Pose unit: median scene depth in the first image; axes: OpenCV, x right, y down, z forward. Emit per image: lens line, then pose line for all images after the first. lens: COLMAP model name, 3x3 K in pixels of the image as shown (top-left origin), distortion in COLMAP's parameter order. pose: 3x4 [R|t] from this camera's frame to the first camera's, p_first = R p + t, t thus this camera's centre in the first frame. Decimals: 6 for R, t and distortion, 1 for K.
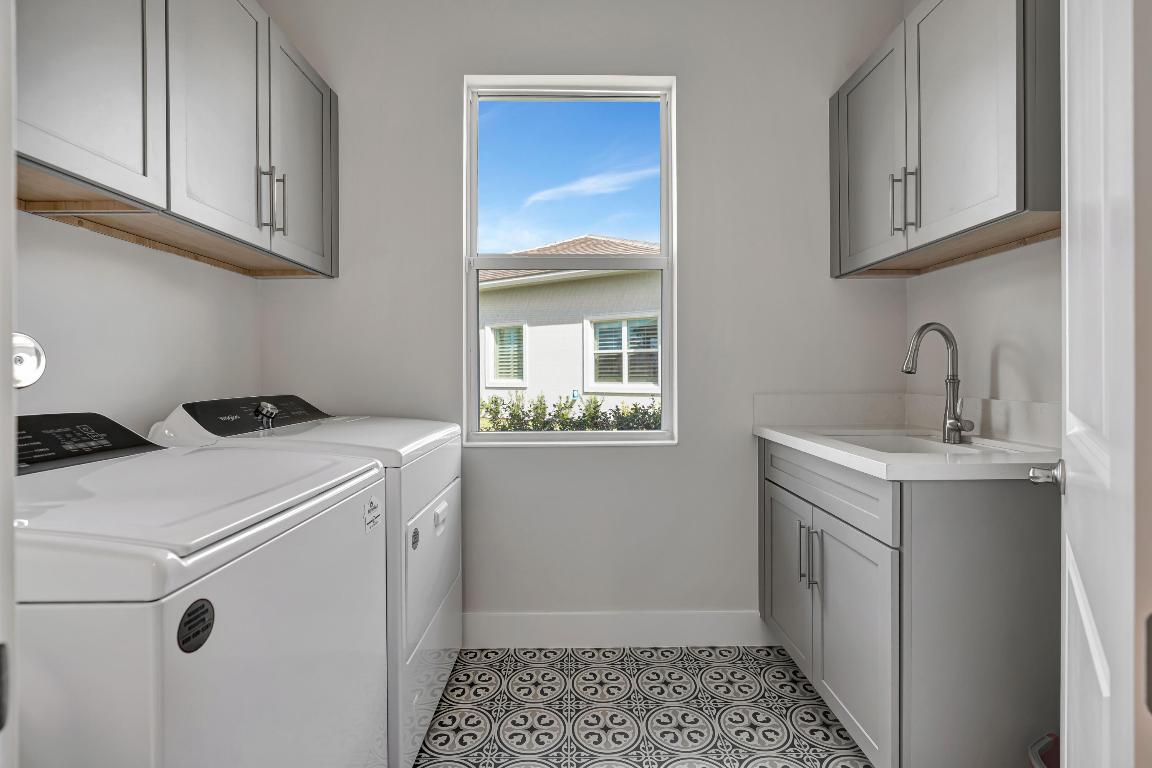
lens RADIAL K [[517.5, 0, 579.8], [0, 517.5, 374.9], [0, 0, 1]] dist [-0.002799, 0.000236]
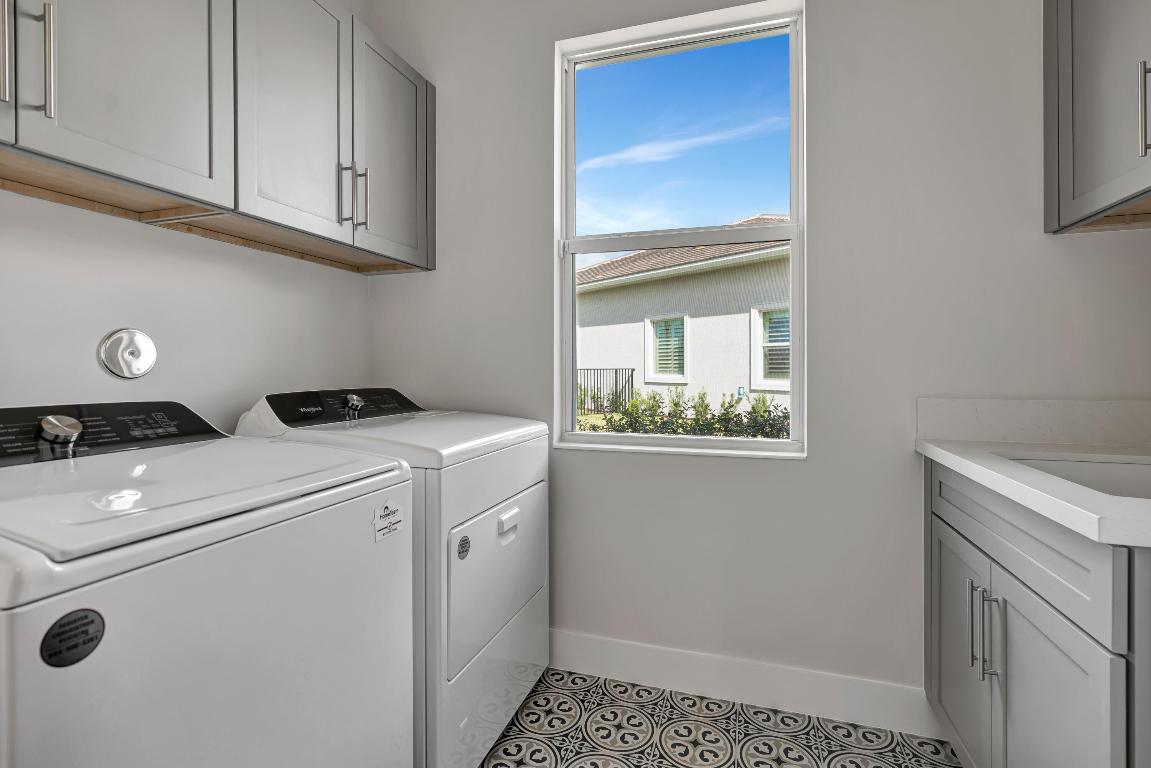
lens RADIAL K [[536.5, 0, 580.0], [0, 536.5, 368.9], [0, 0, 1]] dist [-0.004165, 0.000727]
pose [[0.947138, 0.005968, -0.320770, 0.135709], [-0.006571, 0.999978, -0.000796, 0.000040], [0.320759, 0.002862, 0.947157, 0.125751]]
